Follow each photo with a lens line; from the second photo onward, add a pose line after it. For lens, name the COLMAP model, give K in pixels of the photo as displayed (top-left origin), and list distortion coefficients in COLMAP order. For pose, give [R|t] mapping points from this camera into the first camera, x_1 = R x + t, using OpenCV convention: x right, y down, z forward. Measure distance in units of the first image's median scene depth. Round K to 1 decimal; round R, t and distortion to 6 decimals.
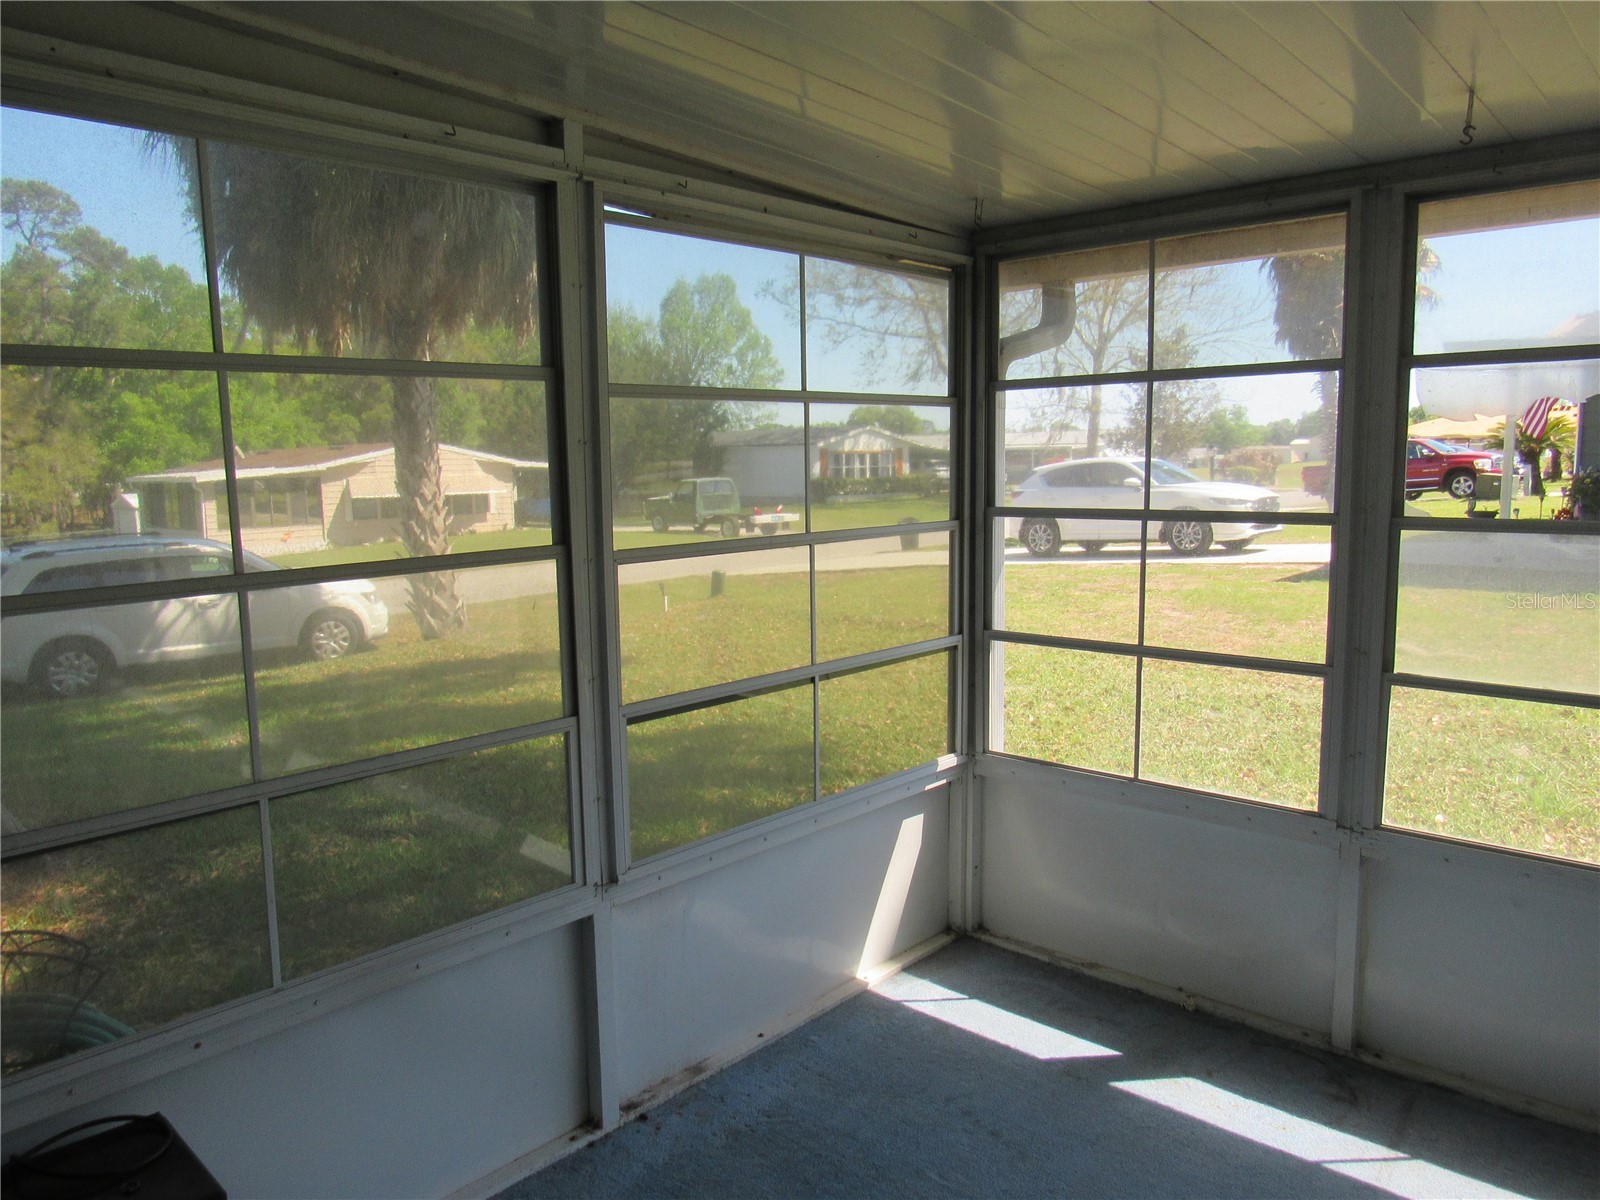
lens RADIAL K [[1065.4, 0, 803.4], [0, 1065.4, 601.7], [0, 0, 1]] dist [-0.006964, -0.000893]
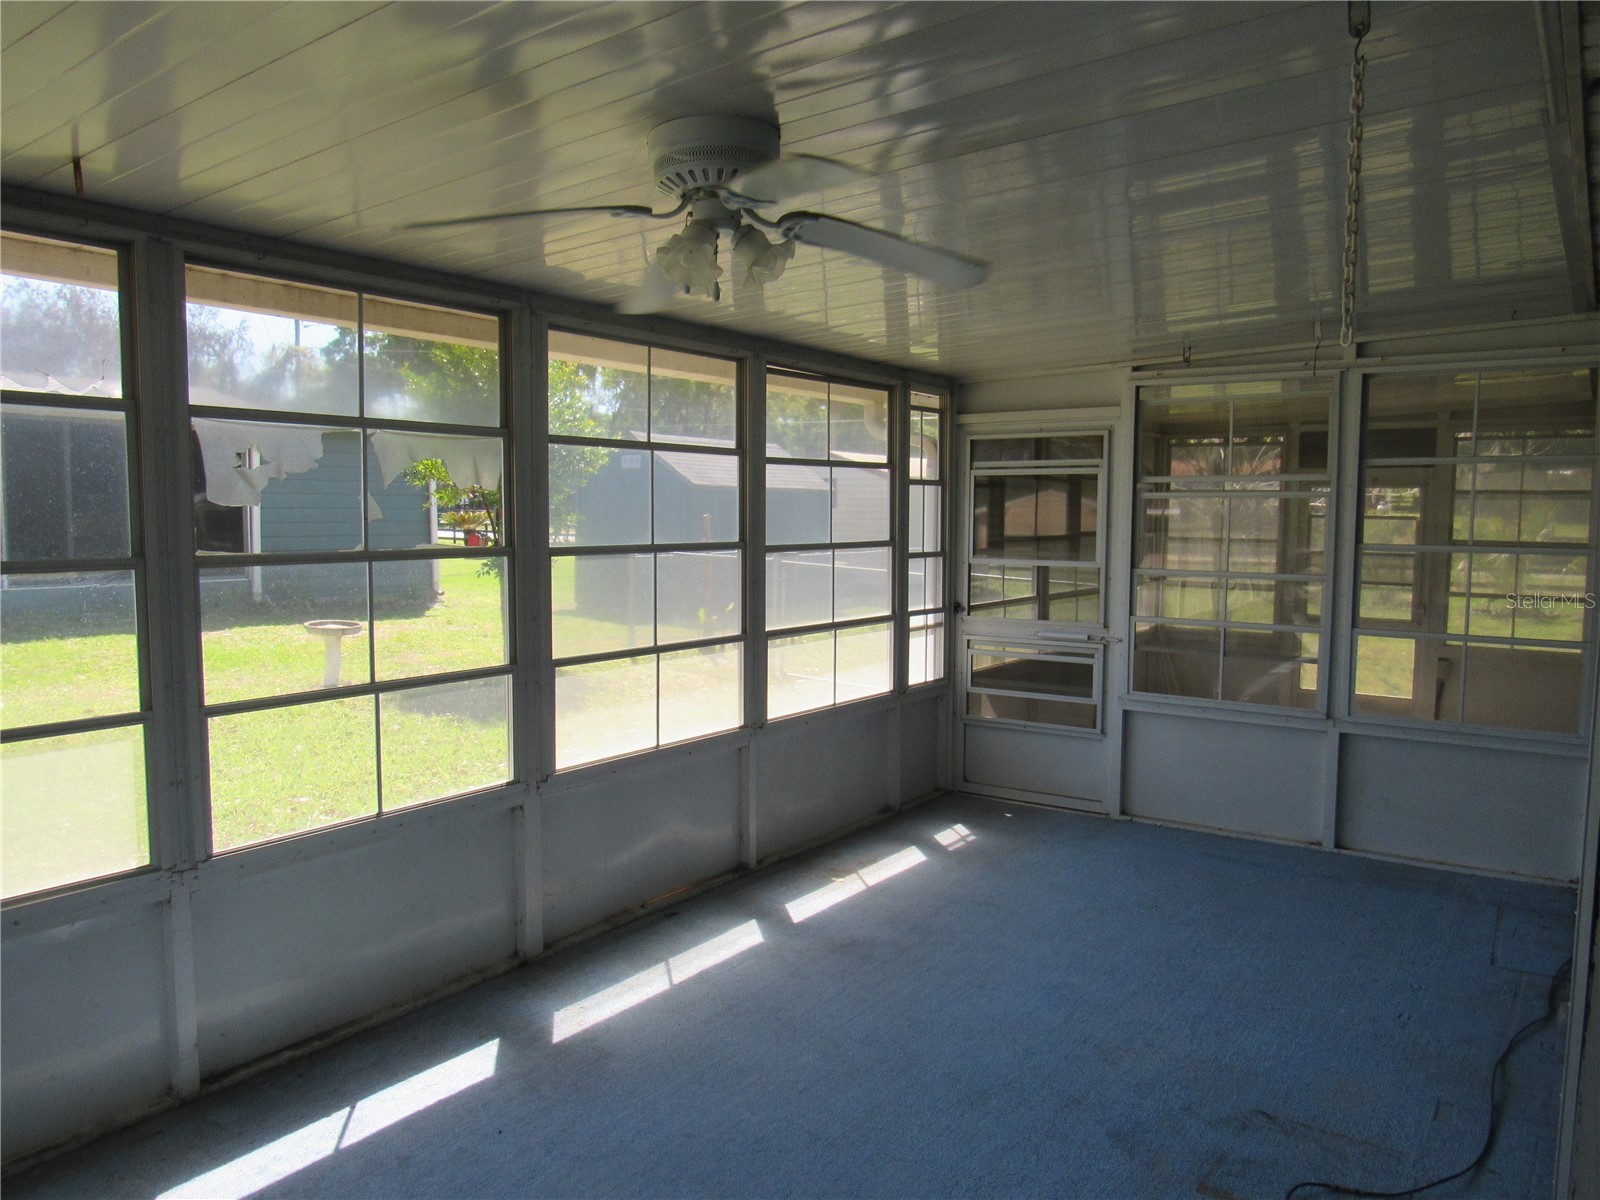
lens RADIAL K [[1138.4, 0, 802.4], [0, 1138.4, 597.9], [0, 0, 1]] dist [-0.025099, 0.007680]
pose [[-0.065412, -0.073311, 0.995162, -0.819582], [0.119436, 0.989553, 0.080748, -0.082639], [-0.990685, 0.124140, -0.055973, 0.658518]]
